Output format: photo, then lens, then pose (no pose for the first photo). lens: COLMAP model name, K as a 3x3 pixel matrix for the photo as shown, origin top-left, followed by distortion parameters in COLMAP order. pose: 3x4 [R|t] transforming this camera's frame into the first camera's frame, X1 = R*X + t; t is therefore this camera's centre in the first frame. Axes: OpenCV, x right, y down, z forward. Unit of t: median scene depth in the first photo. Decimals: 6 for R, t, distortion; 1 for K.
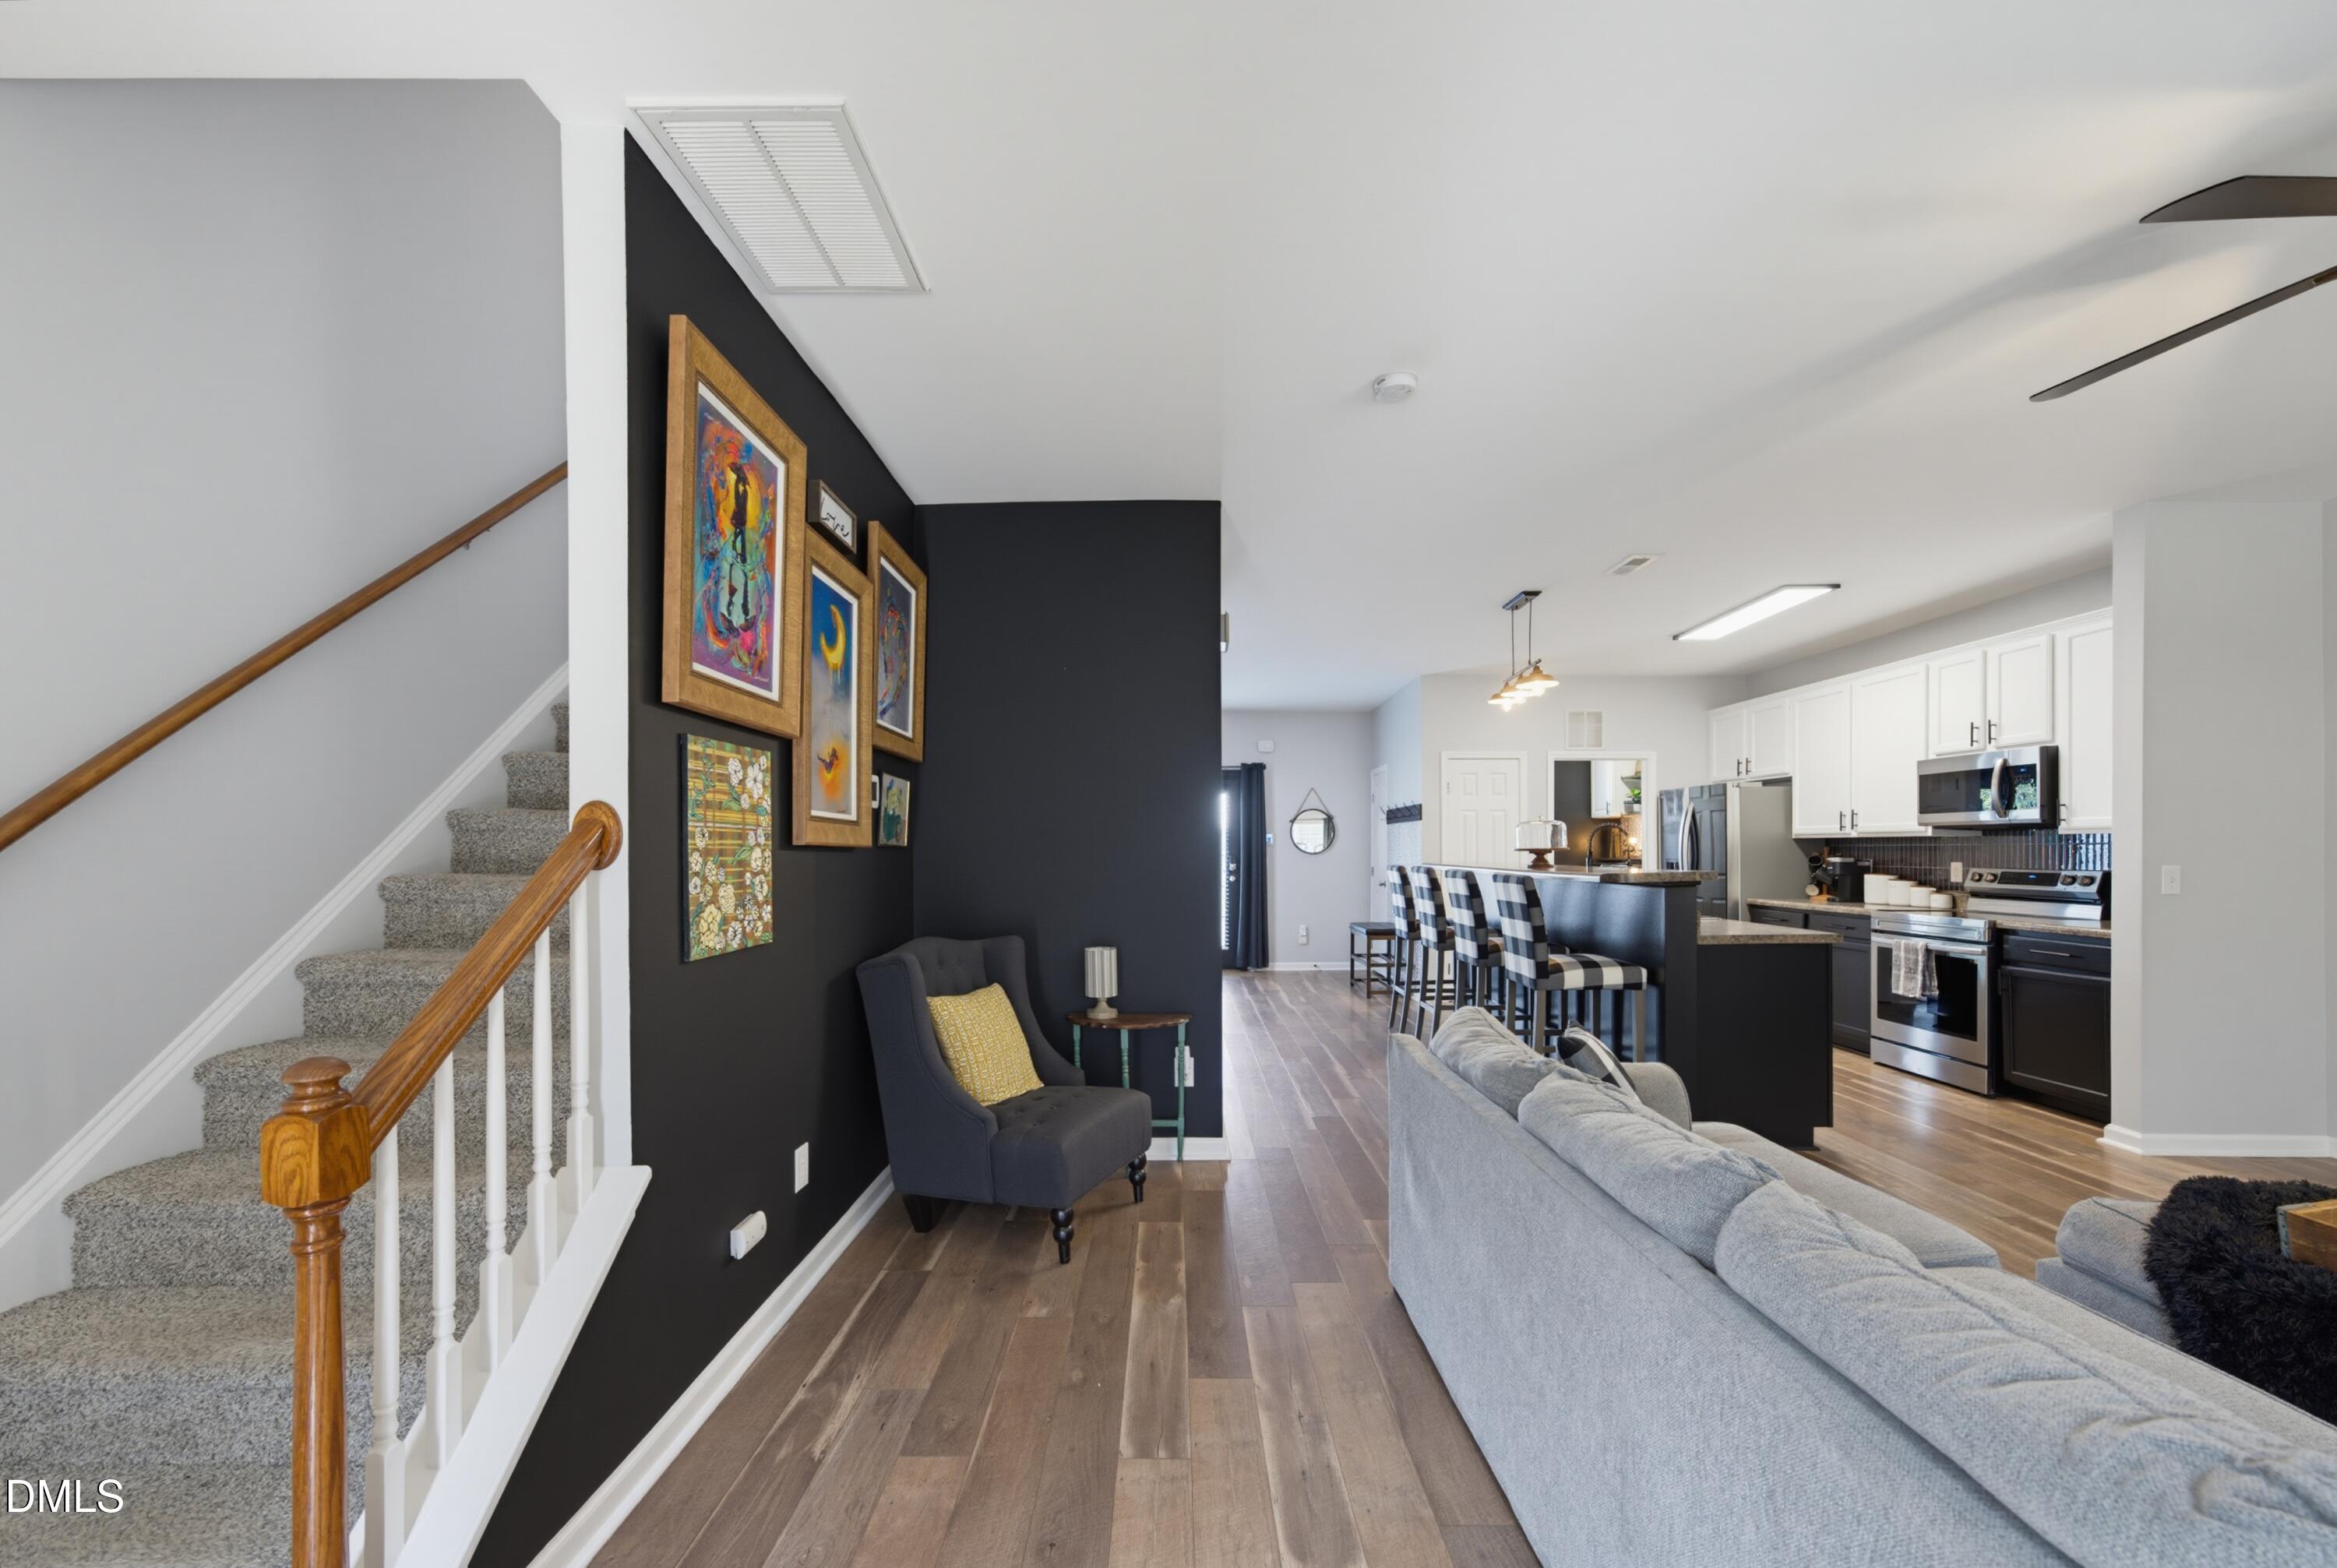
lens RADIAL K [[888.2, 0, 1162.0], [0, 888.2, 855.7], [0, 0, 1]] dist [-0.015860, 0.007715]
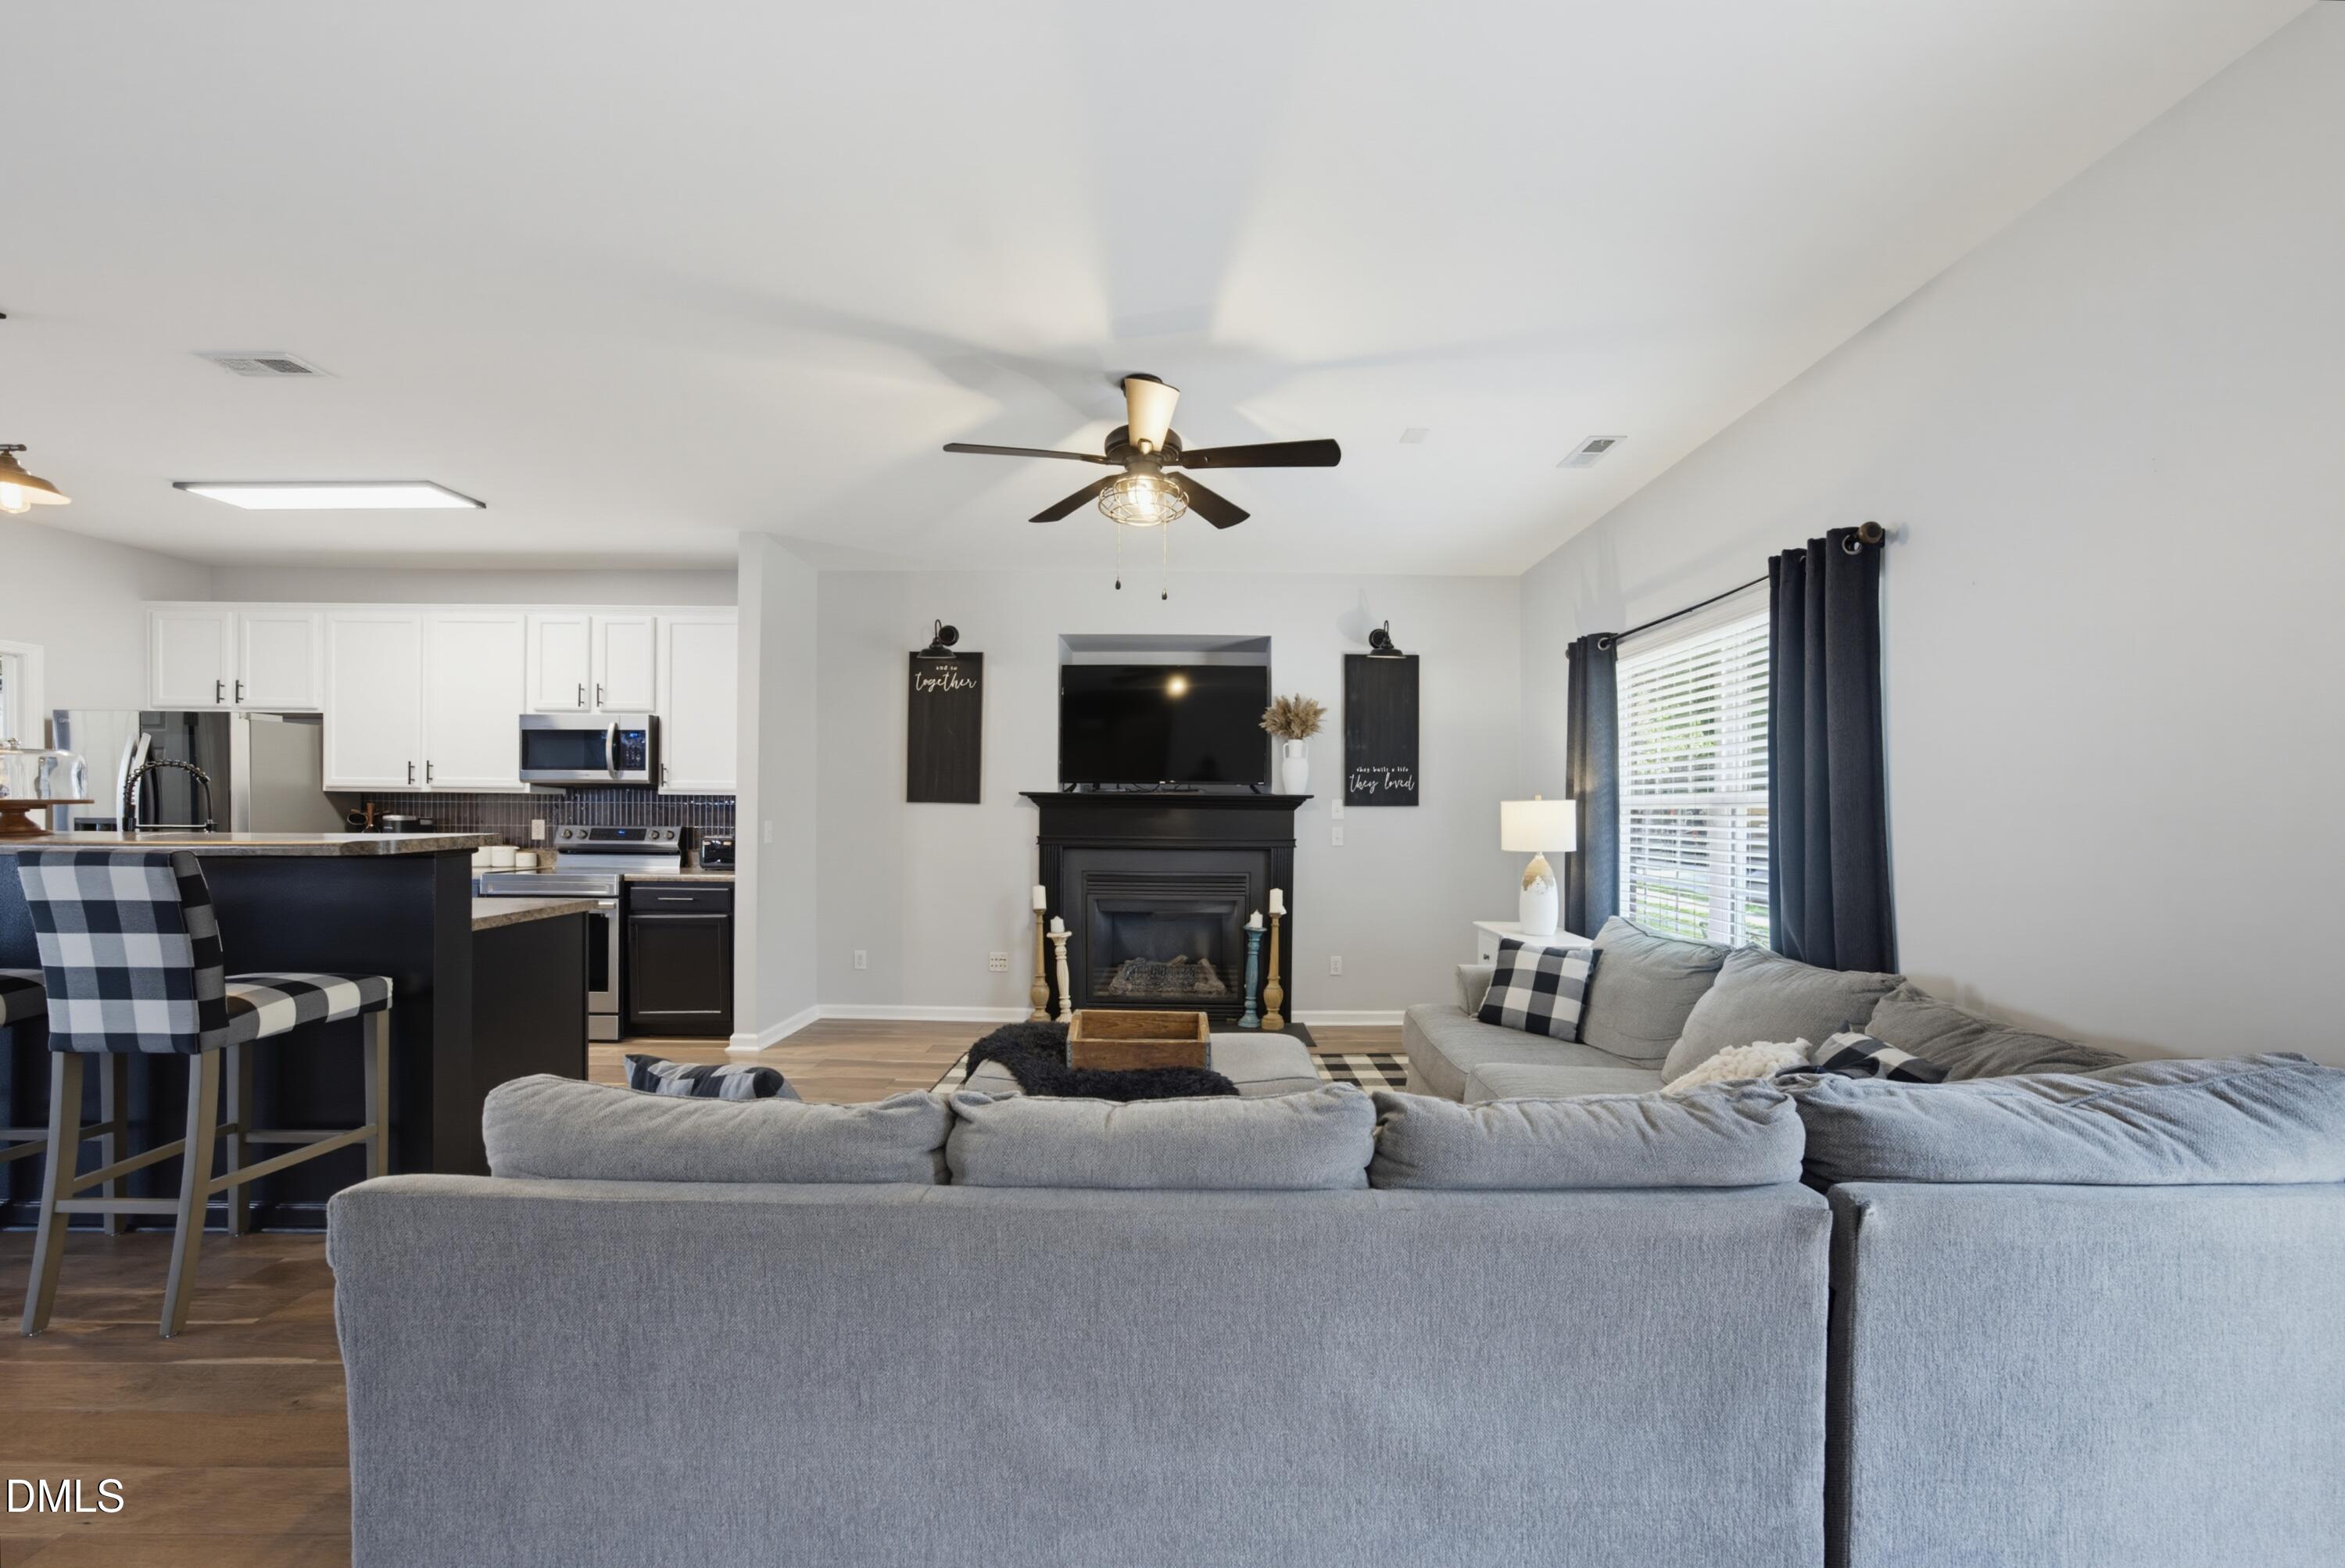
lens RADIAL K [[891.3, 0, 1193.3], [0, 891.3, 819.2], [0, 0, 1]] dist [-0.015860, 0.007715]
pose [[-0.009257, -0.004640, 0.999946, -0.115978], [-0.002624, 0.999986, 0.004616, -0.000119], [-0.999954, -0.002581, -0.009269, 0.297843]]
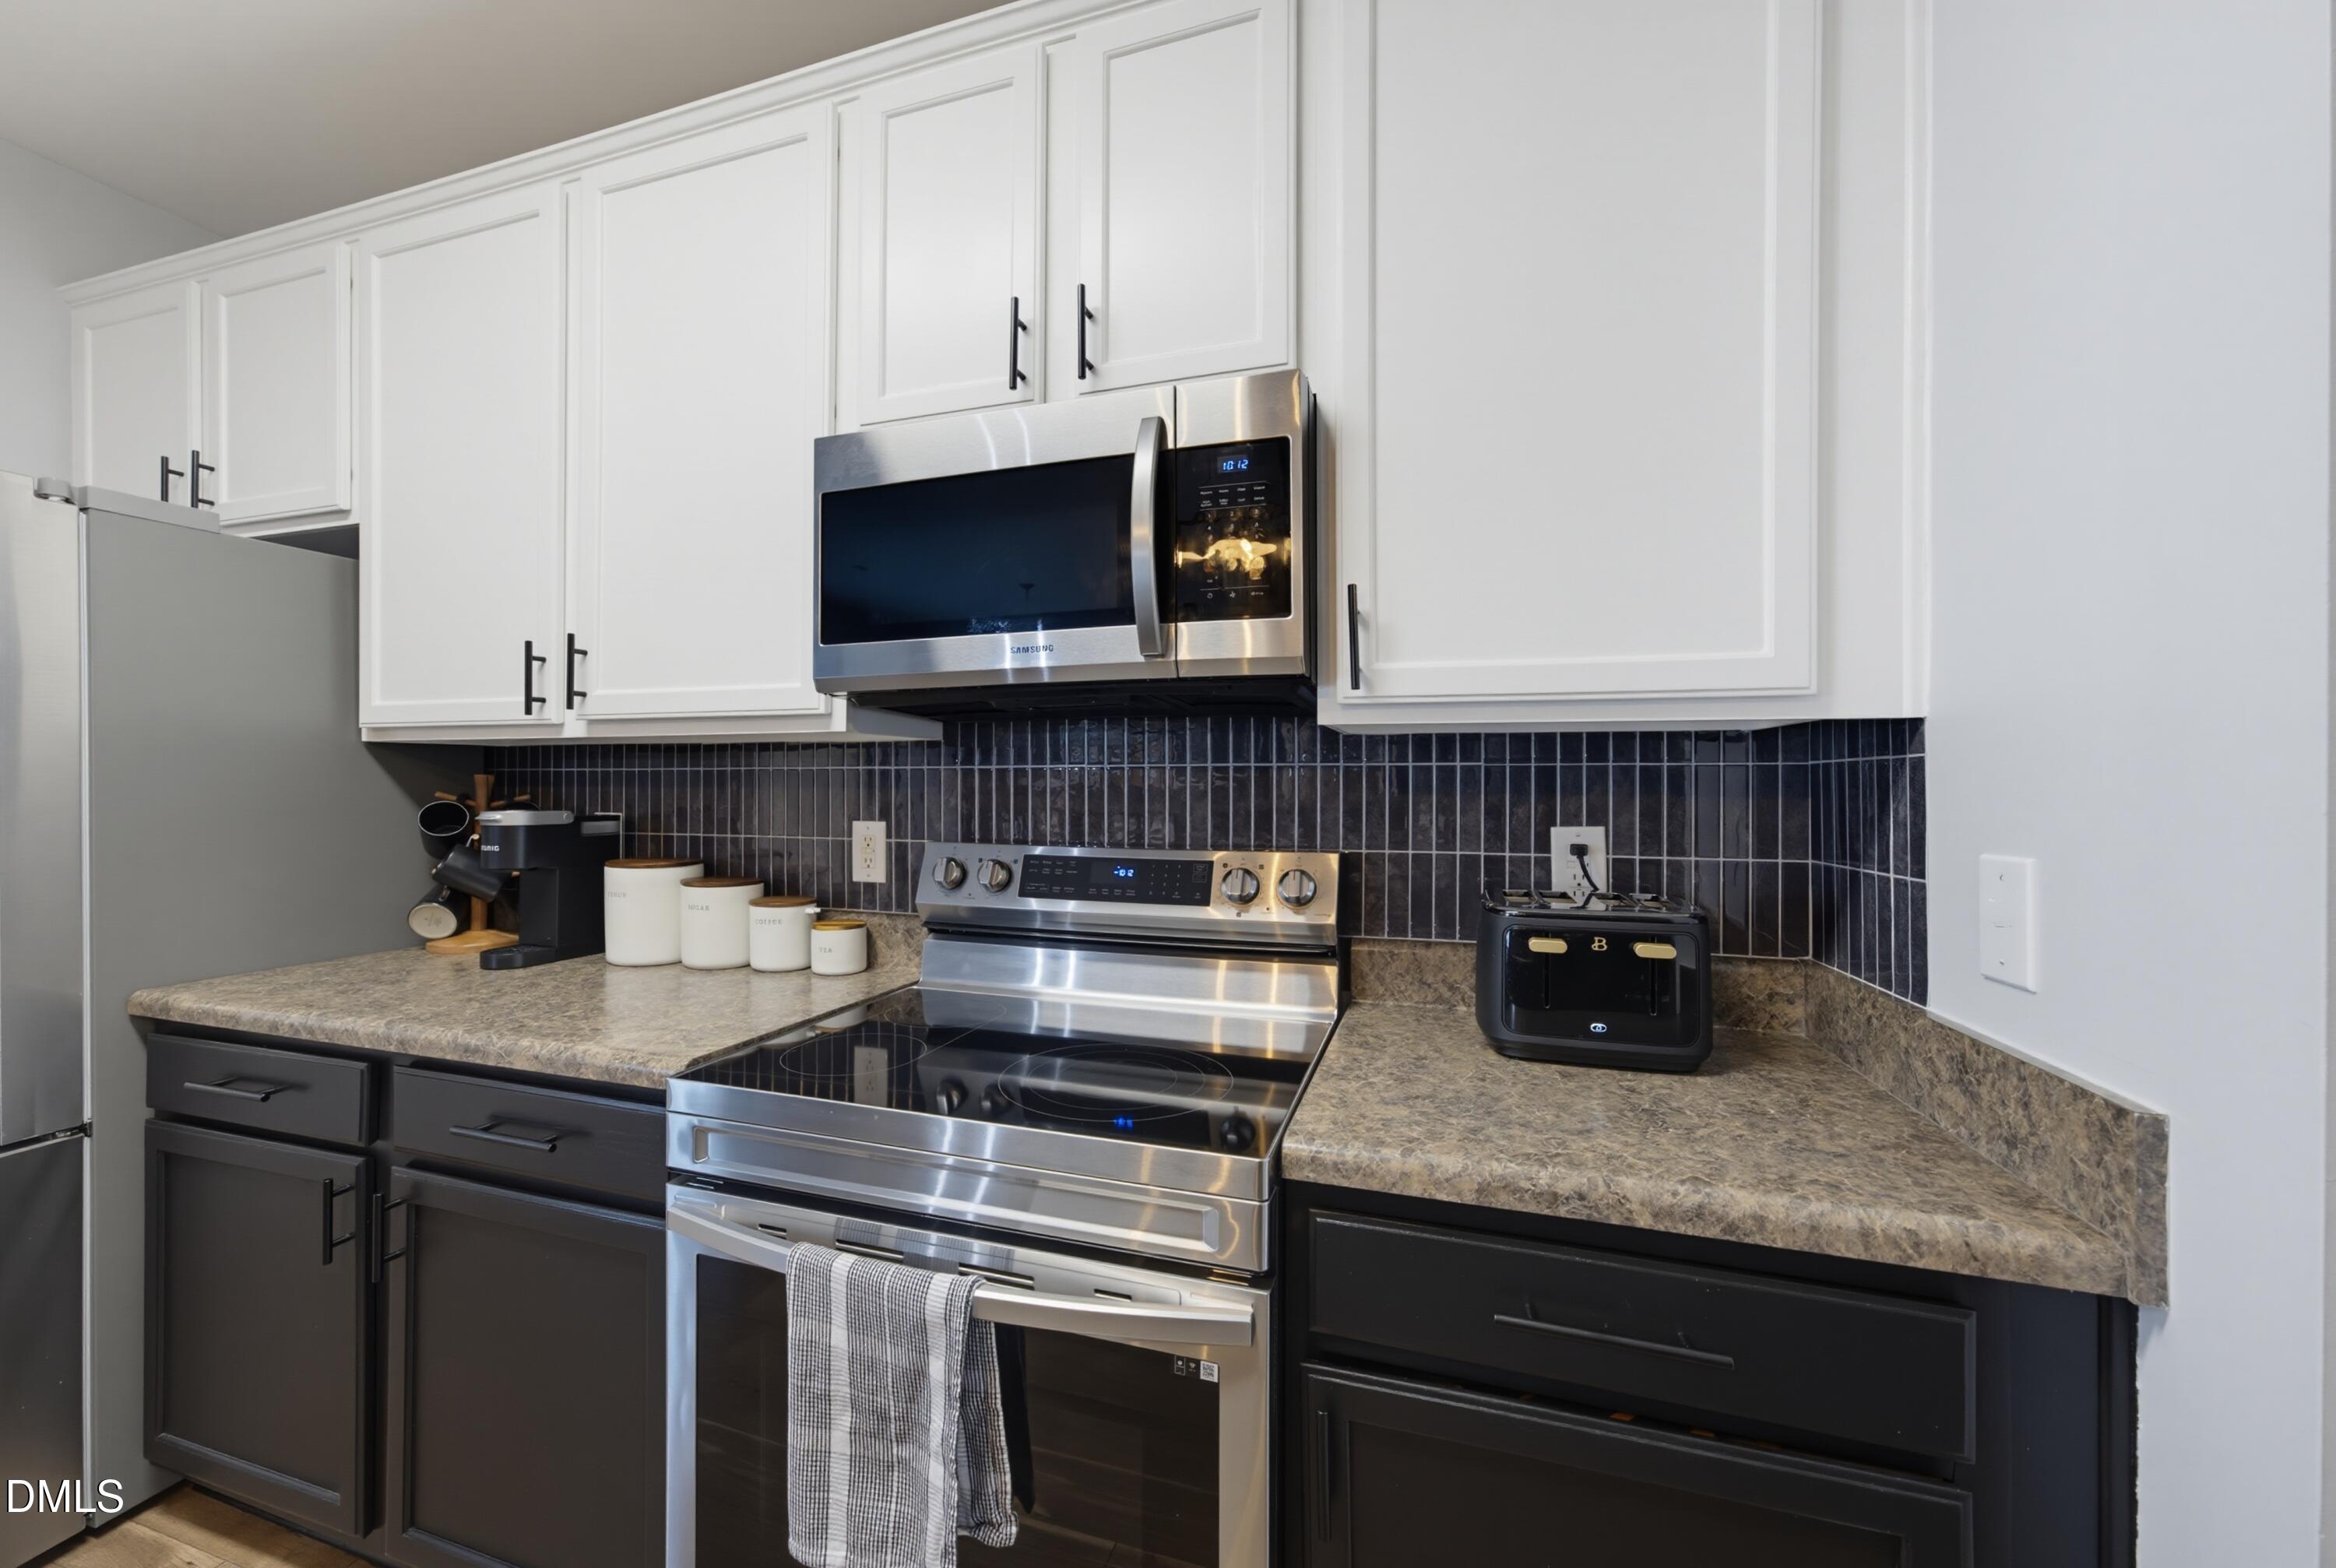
lens RADIAL K [[887.8, 0, 1144.9], [0, 887.8, 780.8], [0, 0, 1]] dist [-0.015860, 0.007715]
pose [[0.303343, 0.006231, 0.952861, 0.683183], [0.001152, 0.999975, -0.006906, -0.006185], [-0.952881, 0.003192, 0.303329, 0.885736]]
